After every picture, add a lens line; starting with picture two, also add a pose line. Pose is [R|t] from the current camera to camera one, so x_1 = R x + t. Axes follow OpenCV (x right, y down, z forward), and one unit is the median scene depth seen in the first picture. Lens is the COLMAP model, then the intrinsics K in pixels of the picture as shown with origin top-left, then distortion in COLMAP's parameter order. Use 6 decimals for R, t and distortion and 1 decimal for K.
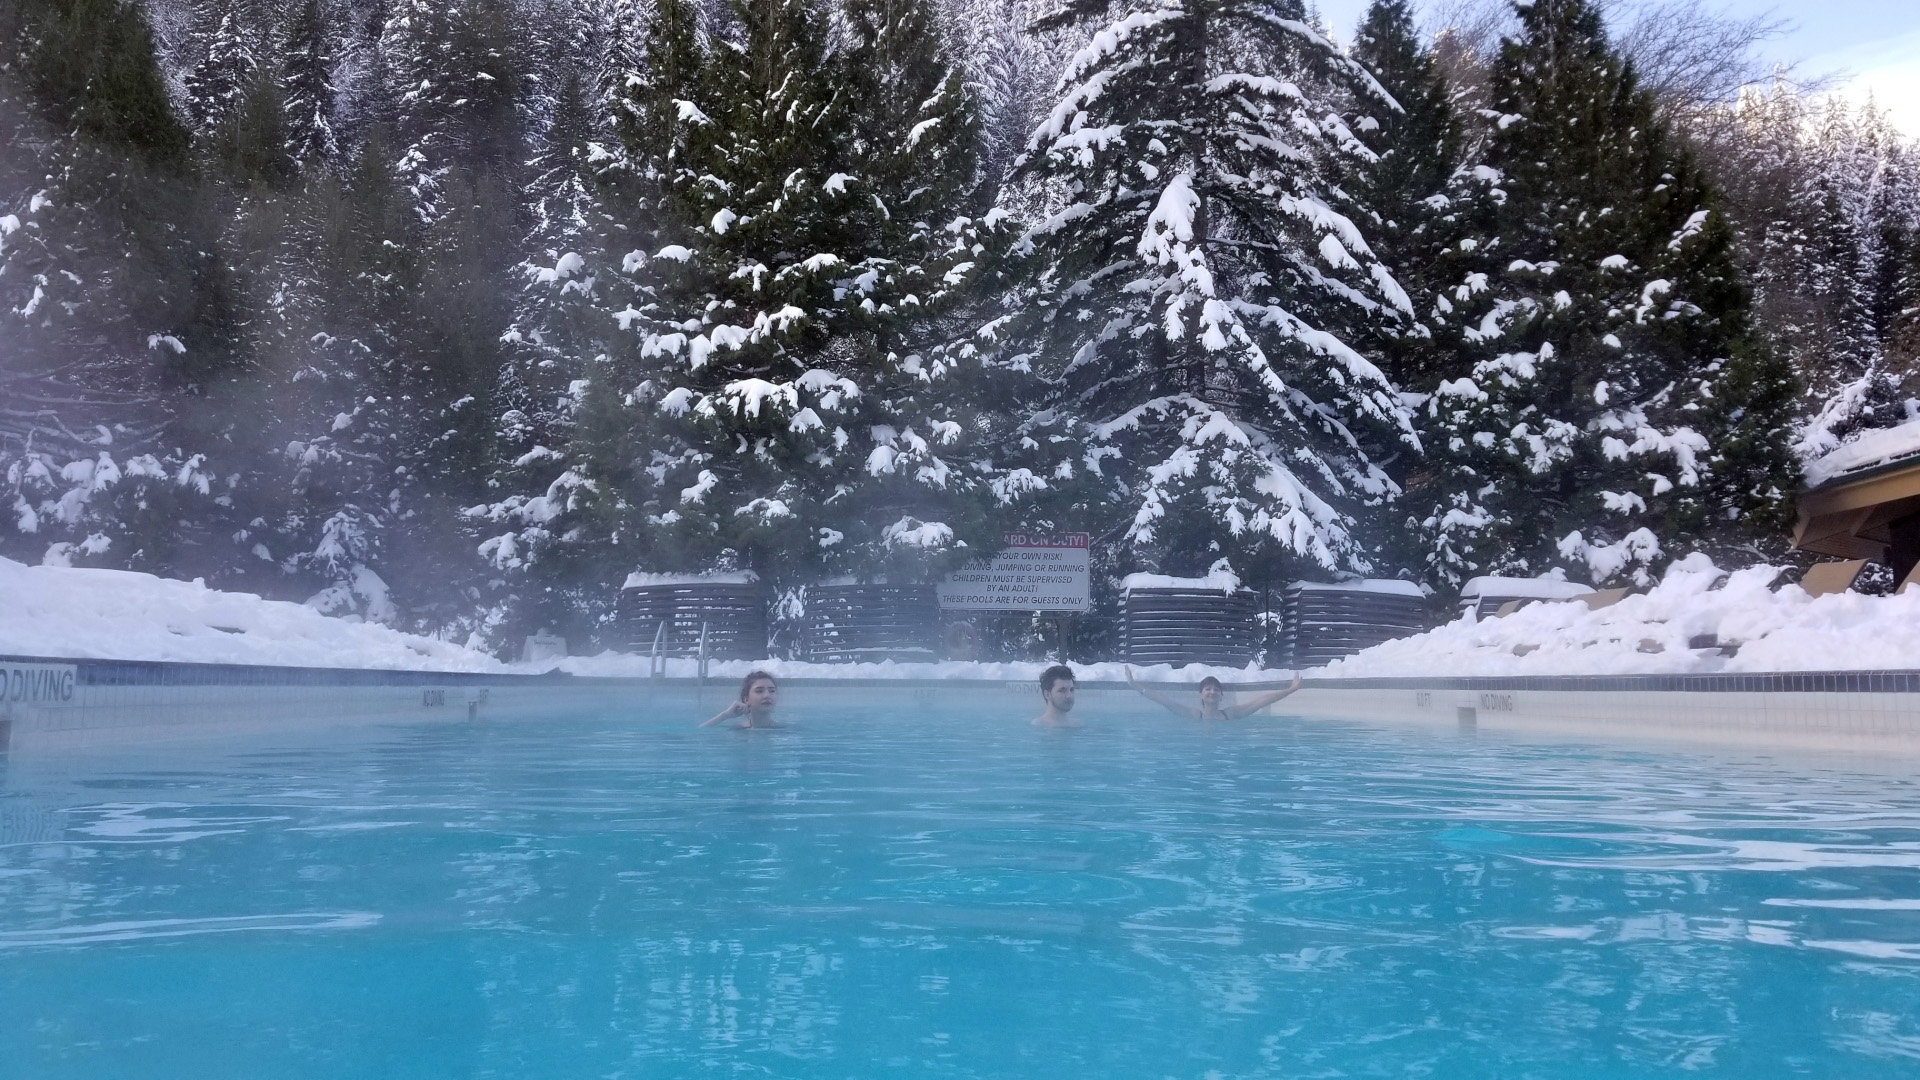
lens RADIAL K [[1448.8, 0, 959.9], [0, 1448.8, 536.1], [0, 0, 1]] dist [-0.007823, -0.001075]
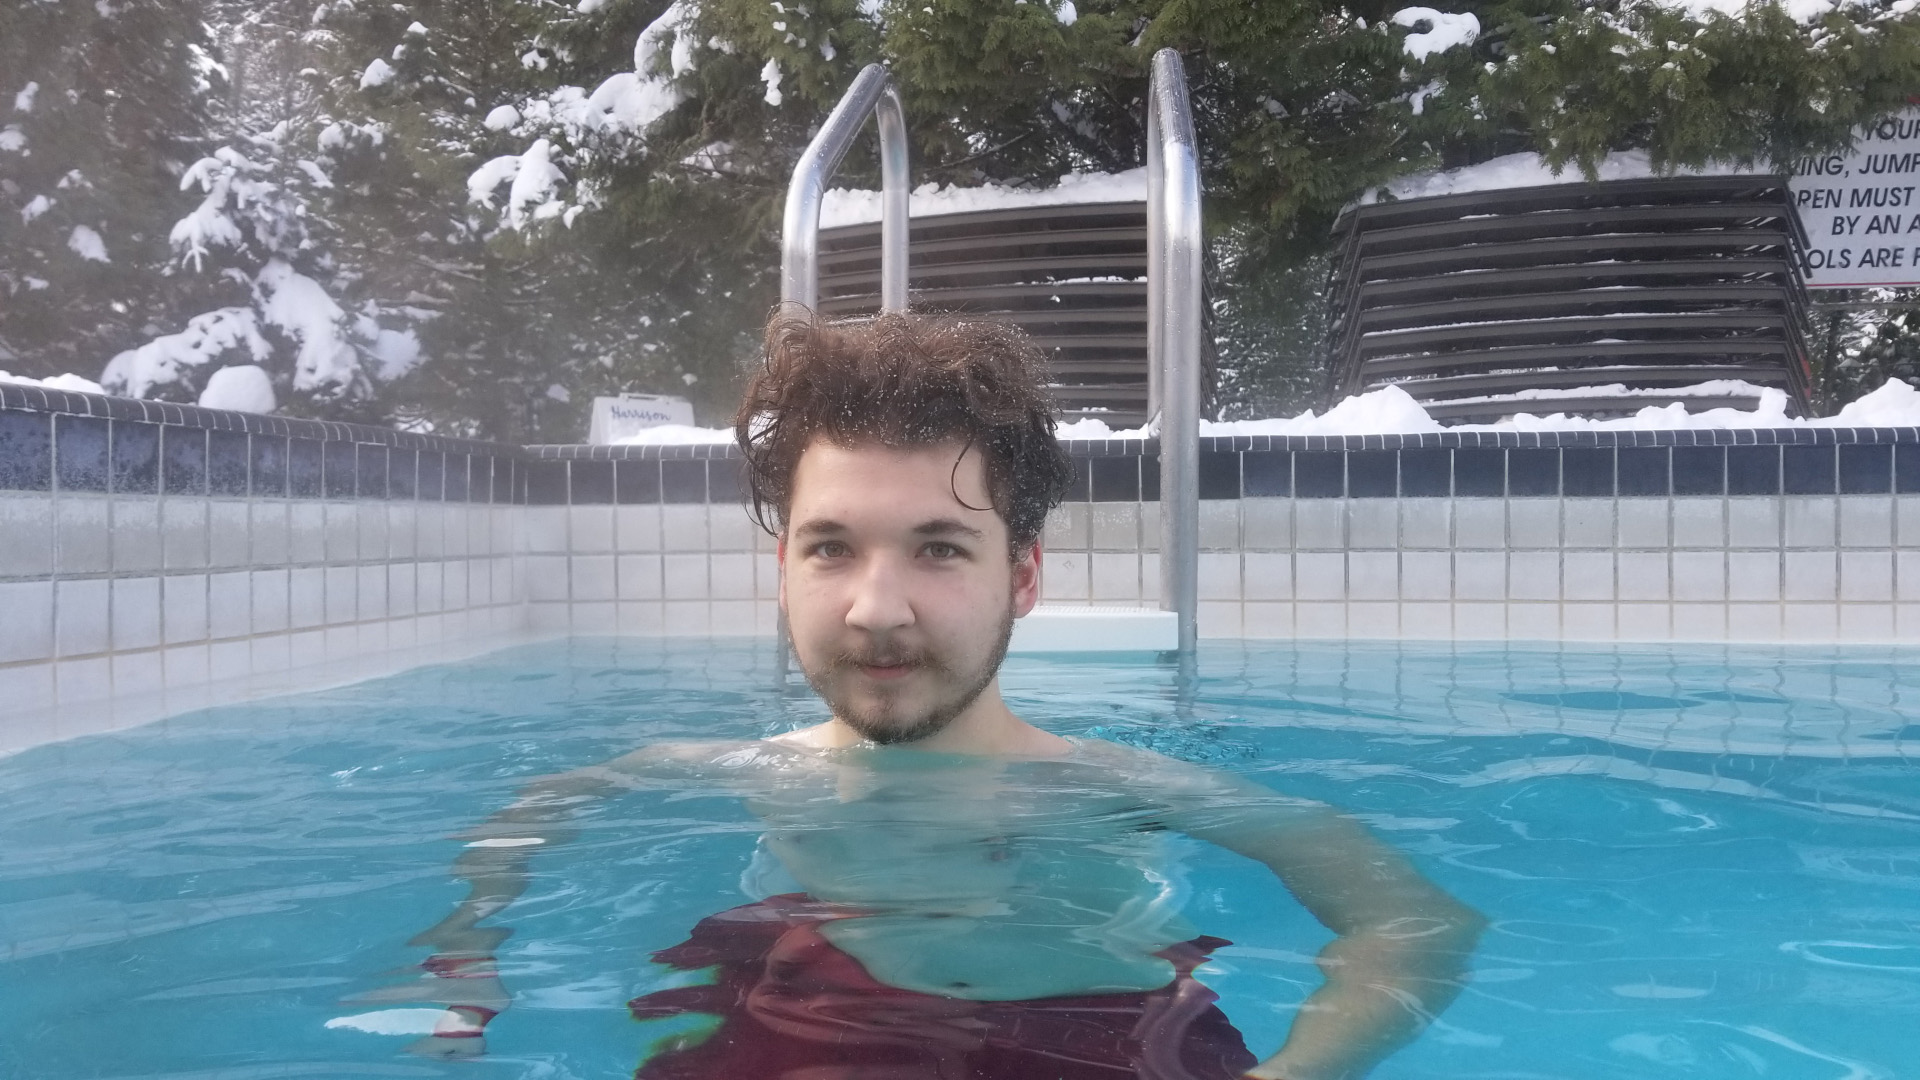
lens RADIAL K [[1448.8, 0, 959.7], [0, 1448.8, 540.3], [0, 0, 1]] dist [-0.007823, -0.001075]
pose [[0.982300, -0.008236, -0.187132, -0.116954], [0.029781, 0.993192, 0.112618, 0.062623], [0.184931, -0.116197, 0.975858, 0.587358]]
